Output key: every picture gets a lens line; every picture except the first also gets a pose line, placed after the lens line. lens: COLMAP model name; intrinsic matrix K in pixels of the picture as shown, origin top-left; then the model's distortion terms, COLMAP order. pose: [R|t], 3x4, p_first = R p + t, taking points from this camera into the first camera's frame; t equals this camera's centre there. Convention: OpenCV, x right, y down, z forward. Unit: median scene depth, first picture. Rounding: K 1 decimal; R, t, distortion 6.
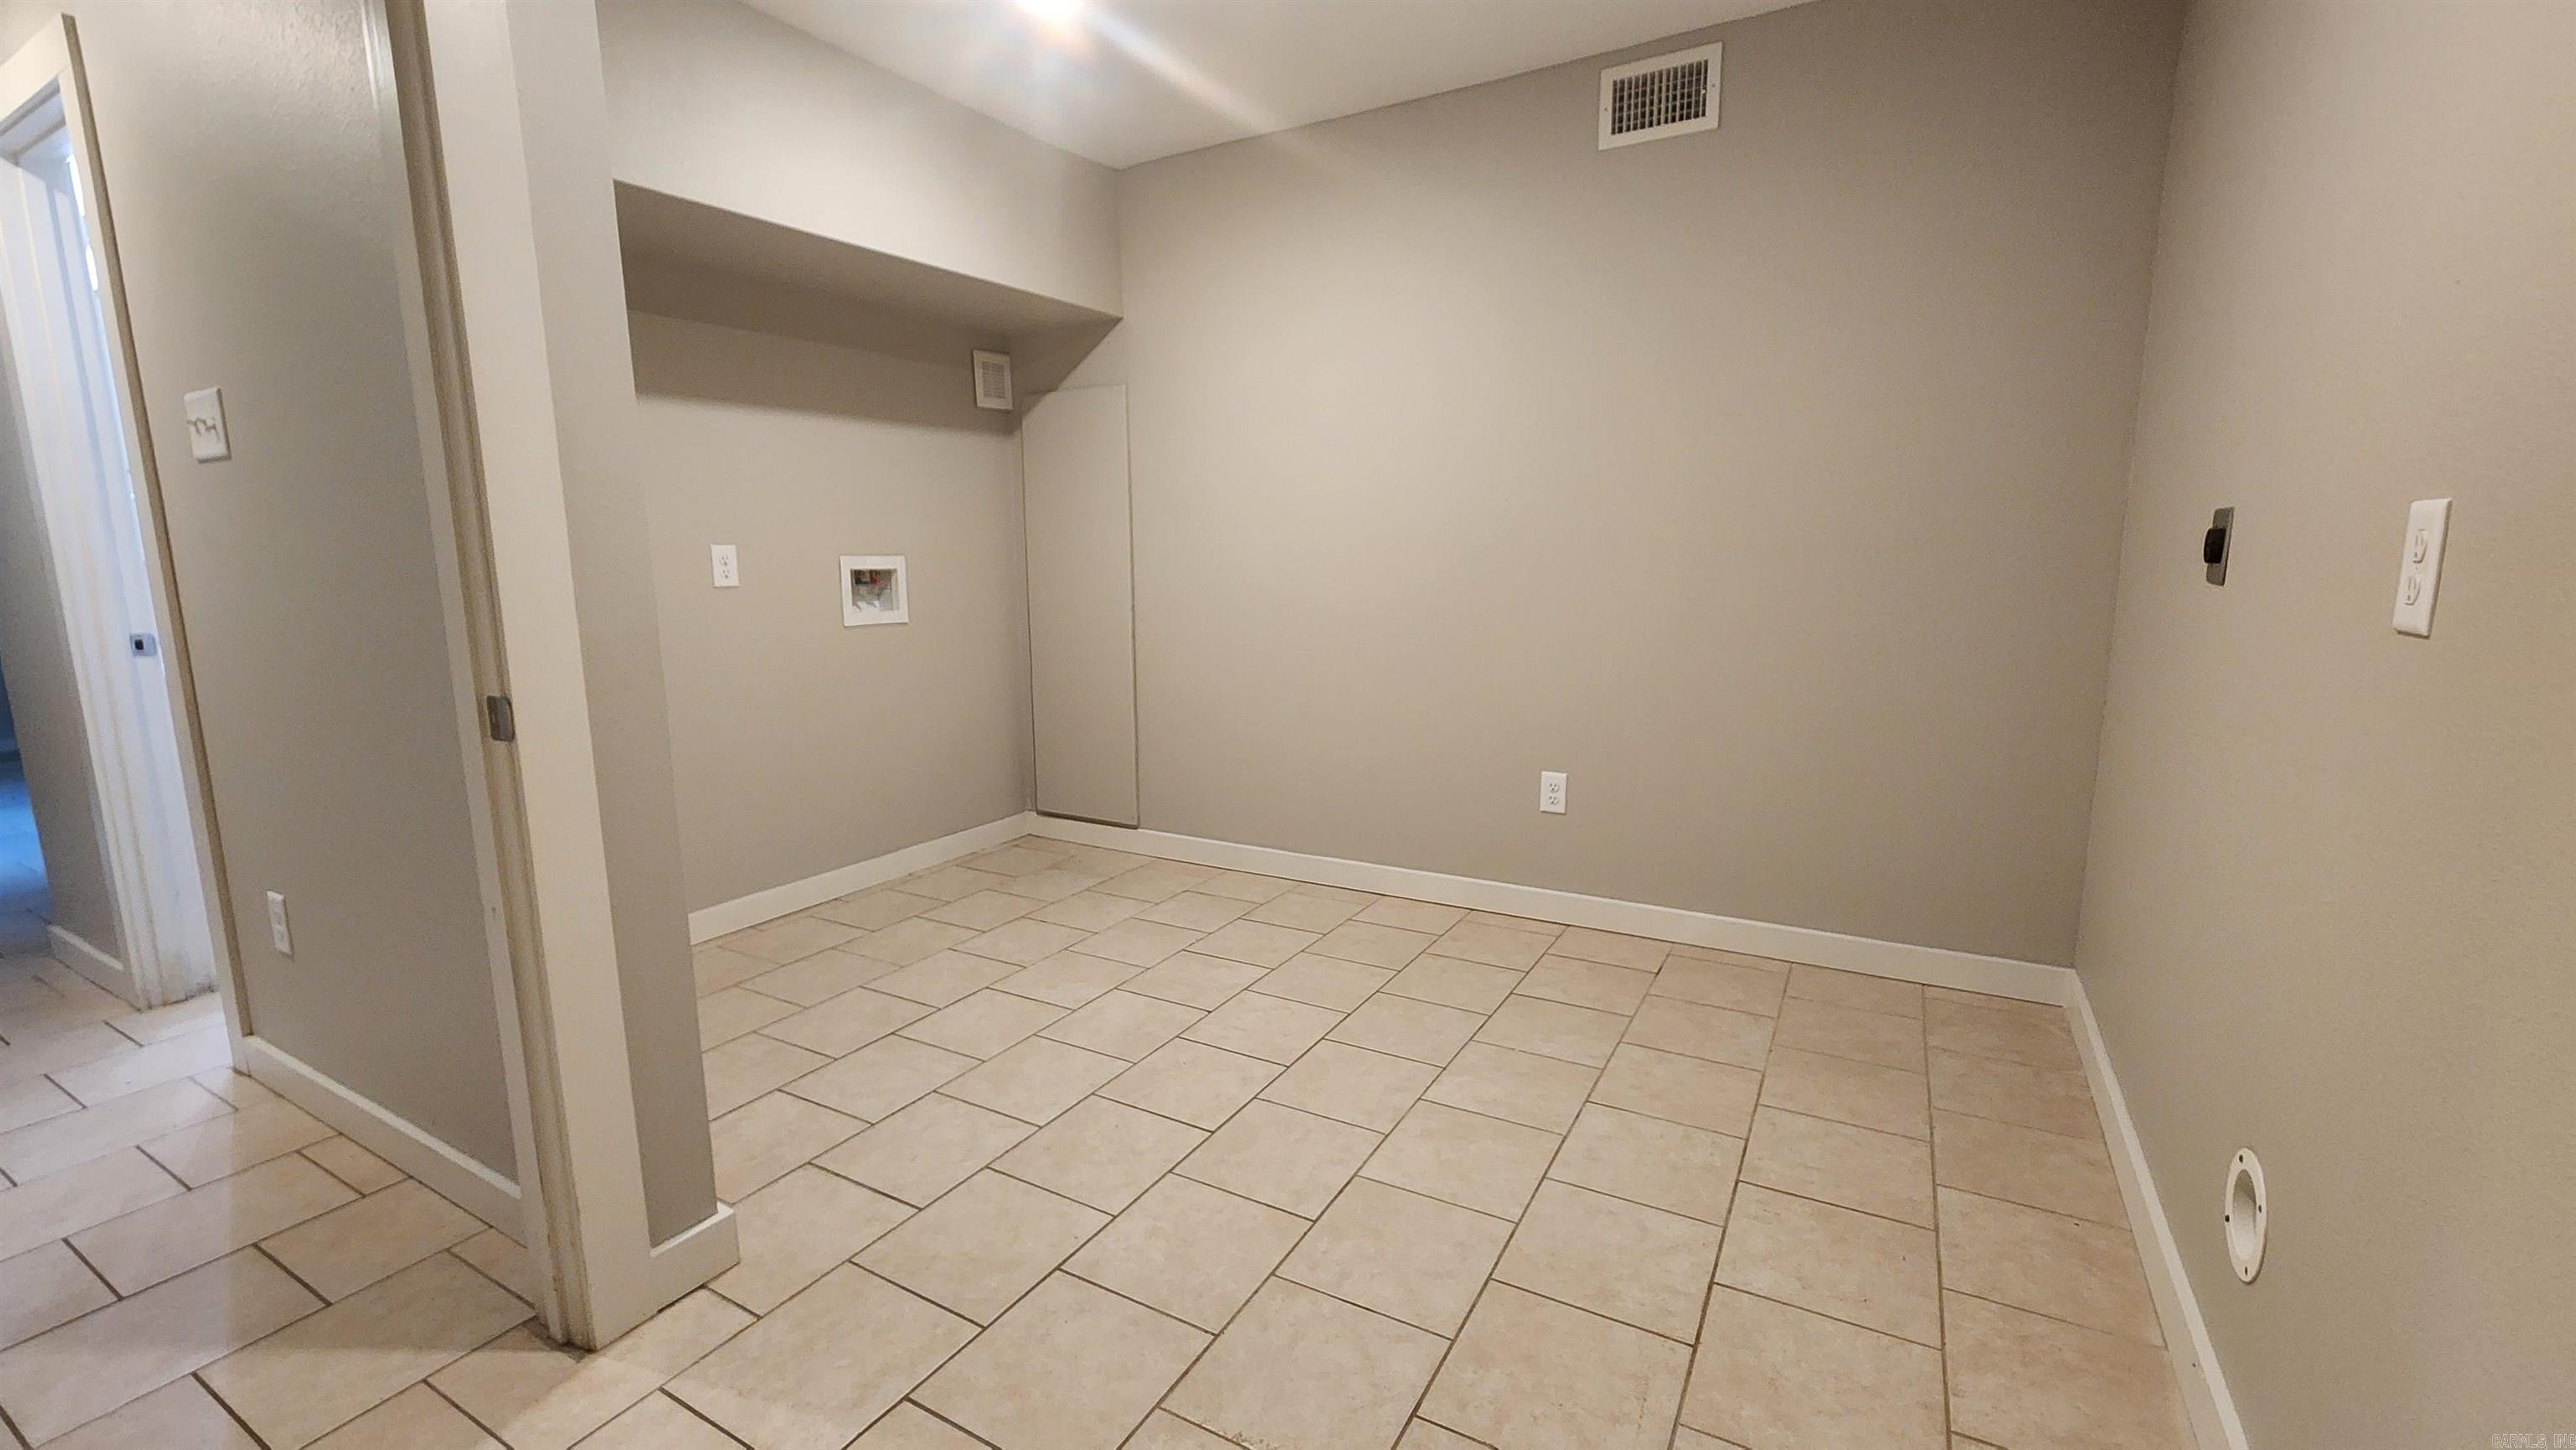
lens RADIAL K [[1061.2, 0, 1282.0], [0, 1061.2, 720.8], [0, 0, 1]] dist [0.001288, -0.000555]
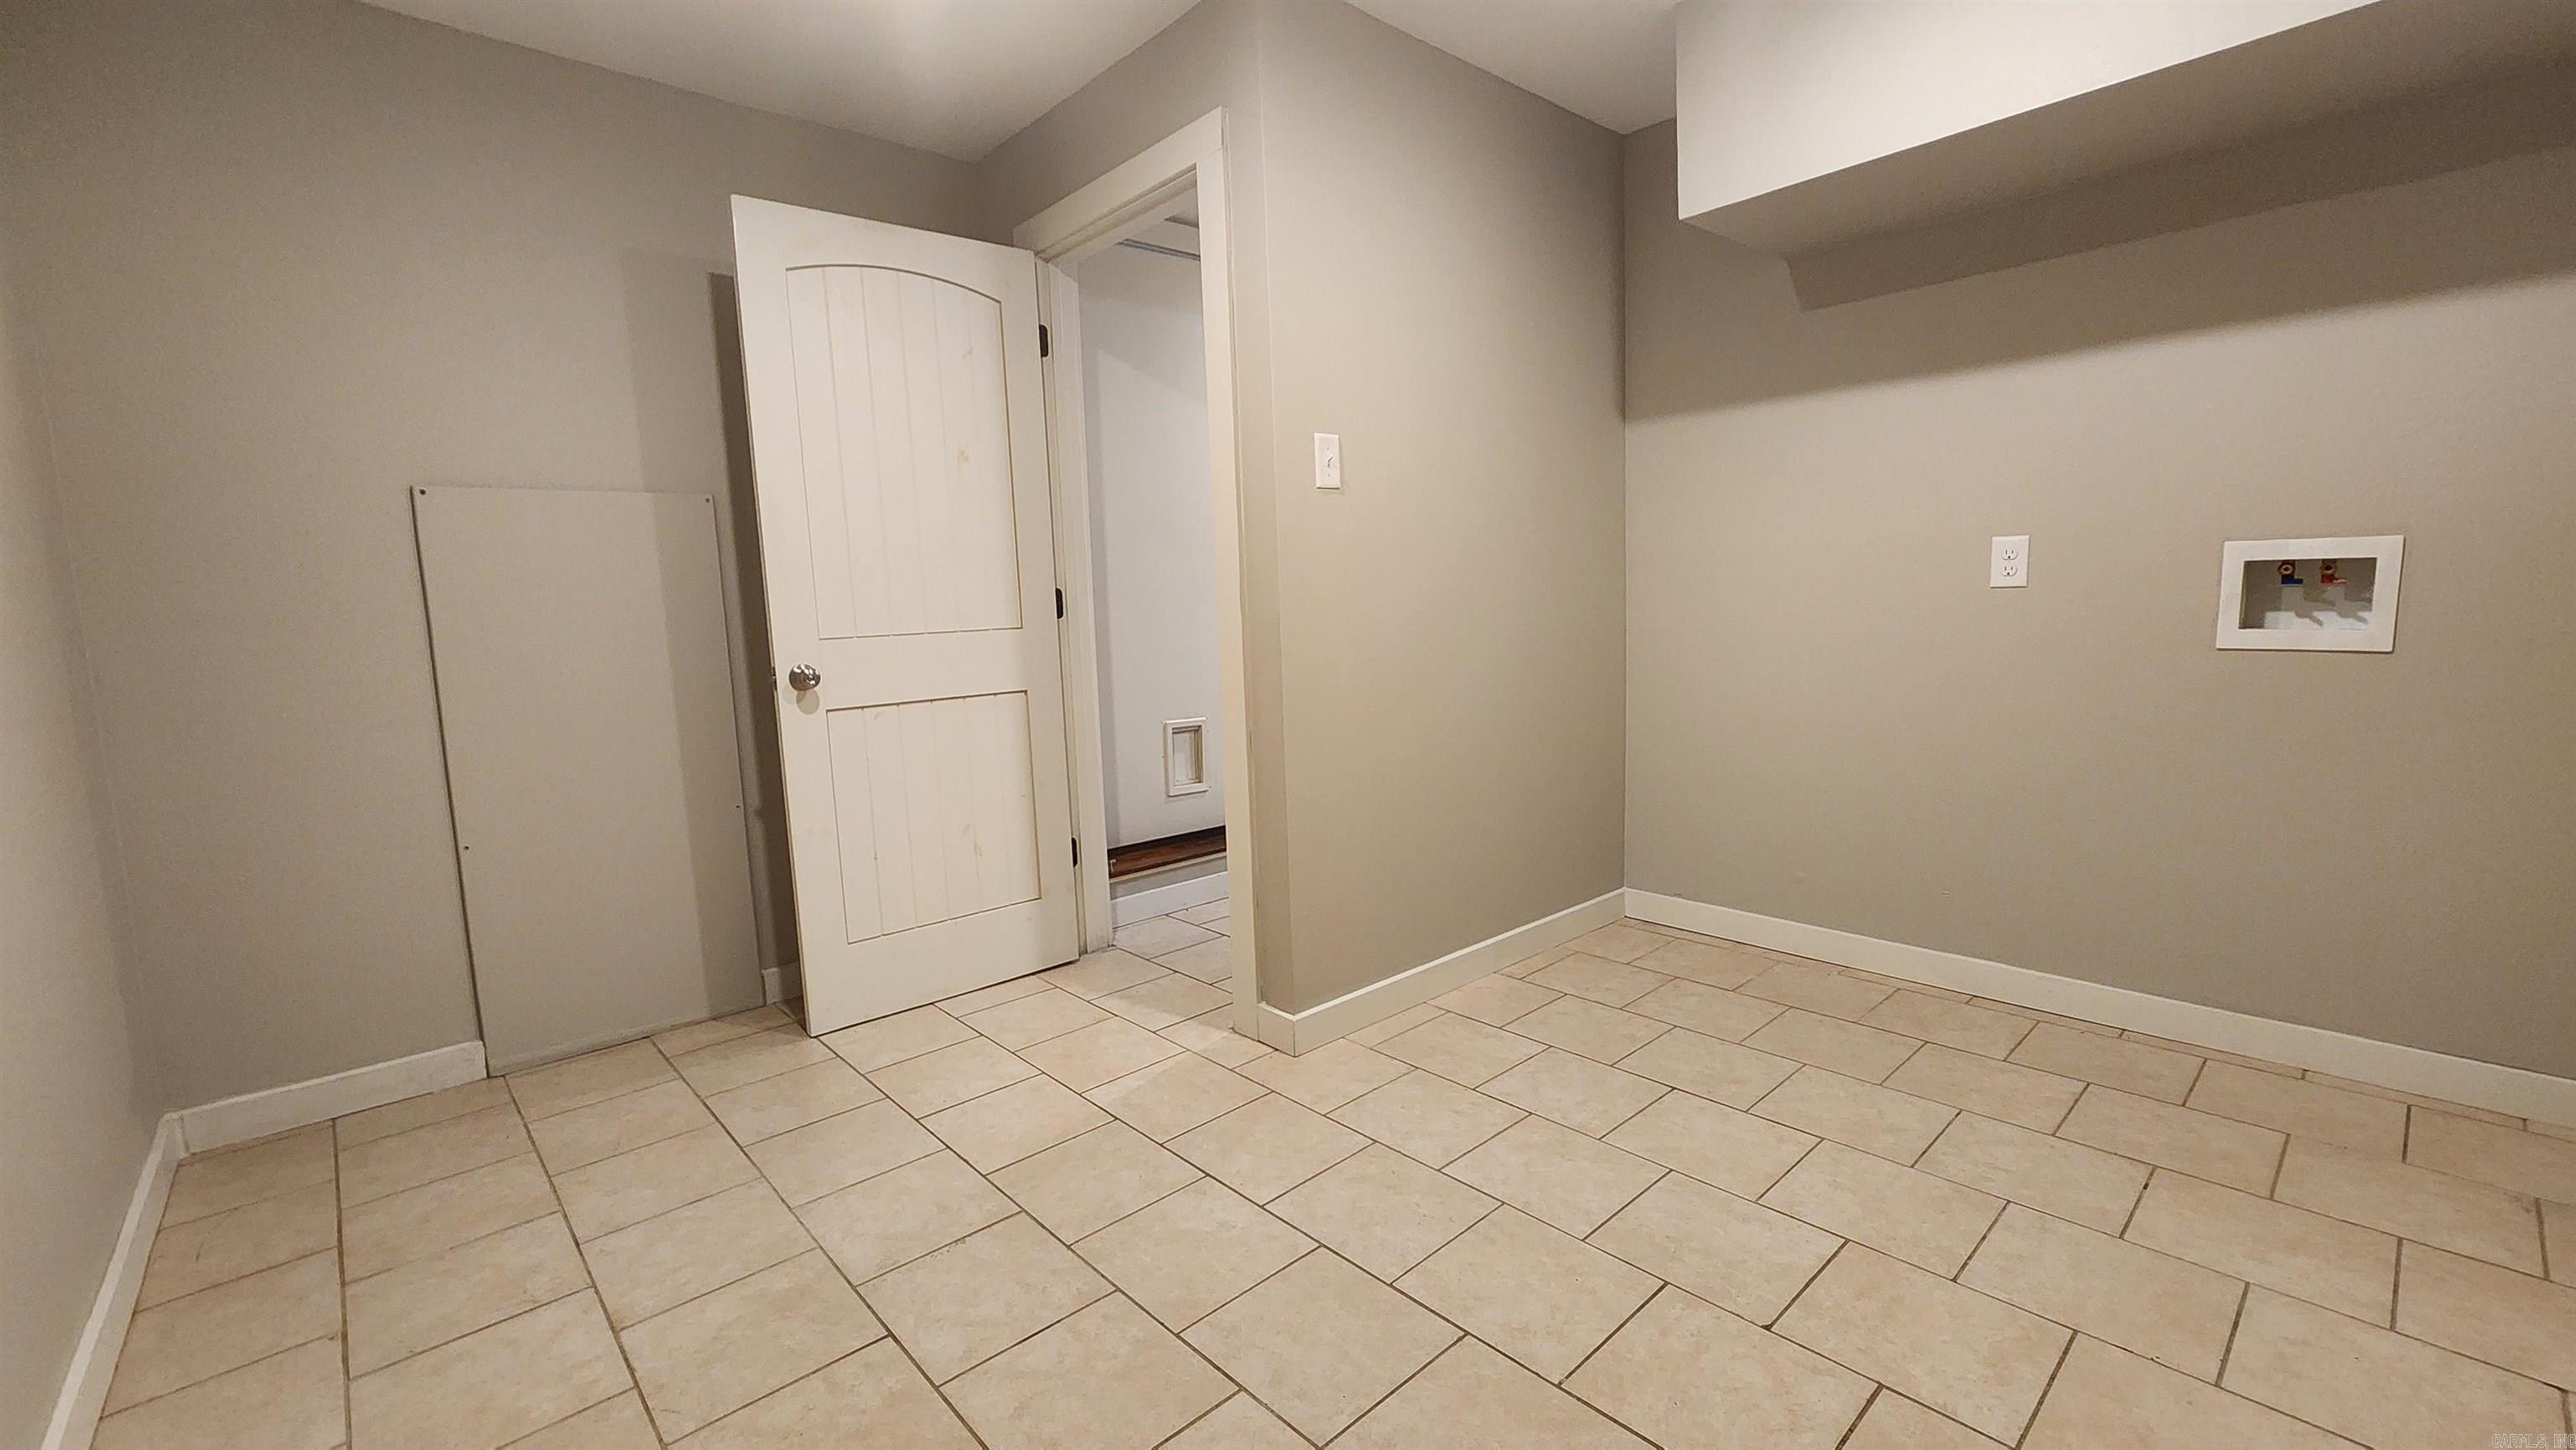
lens RADIAL K [[1061.2, 0, 1282.0], [0, 1061.2, 720.8], [0, 0, 1]] dist [0.001288, -0.000555]
pose [[-0.302576, 0.135803, -0.943401, 0.438519], [-0.111916, 0.977888, 0.176662, -0.107434], [0.946532, 0.159035, -0.280687, 0.718935]]
